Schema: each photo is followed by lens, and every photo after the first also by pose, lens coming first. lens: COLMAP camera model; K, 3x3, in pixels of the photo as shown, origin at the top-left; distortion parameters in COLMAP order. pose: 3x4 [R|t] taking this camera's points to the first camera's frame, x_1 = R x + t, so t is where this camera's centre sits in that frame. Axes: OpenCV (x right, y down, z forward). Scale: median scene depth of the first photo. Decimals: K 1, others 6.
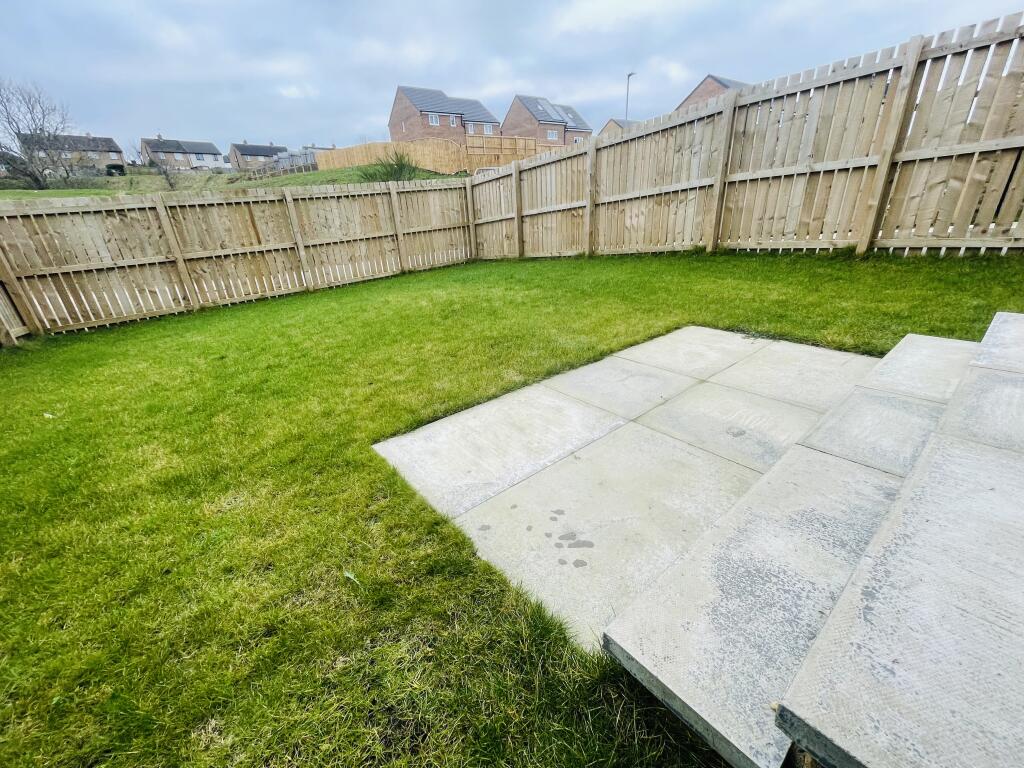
lens RADIAL K [[409.5, 0, 511.6], [0, 409.5, 384.9], [0, 0, 1]] dist [-0.002097, -0.000002]
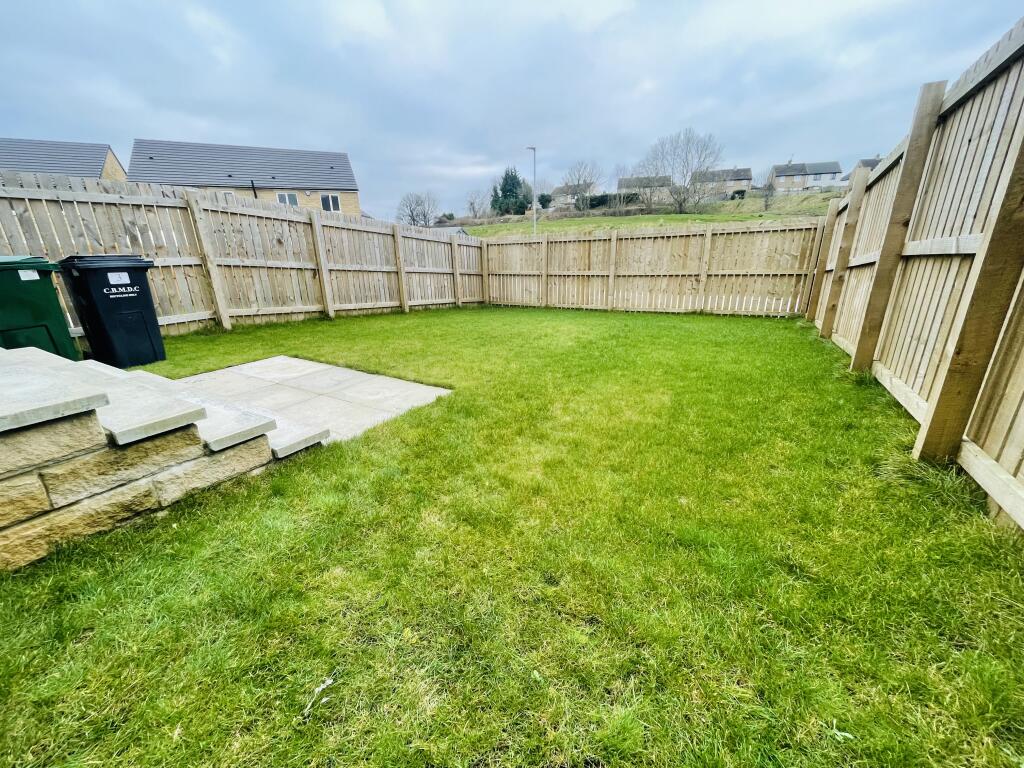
lens RADIAL K [[409.5, 0, 513.4], [0, 409.5, 384.9], [0, 0, 1]] dist [-0.002097, -0.000002]
pose [[0.359463, 0.348203, -0.865761, 0.564508], [-0.378981, 0.902289, 0.205542, -0.174710], [0.852737, 0.254223, 0.456302, 0.248386]]
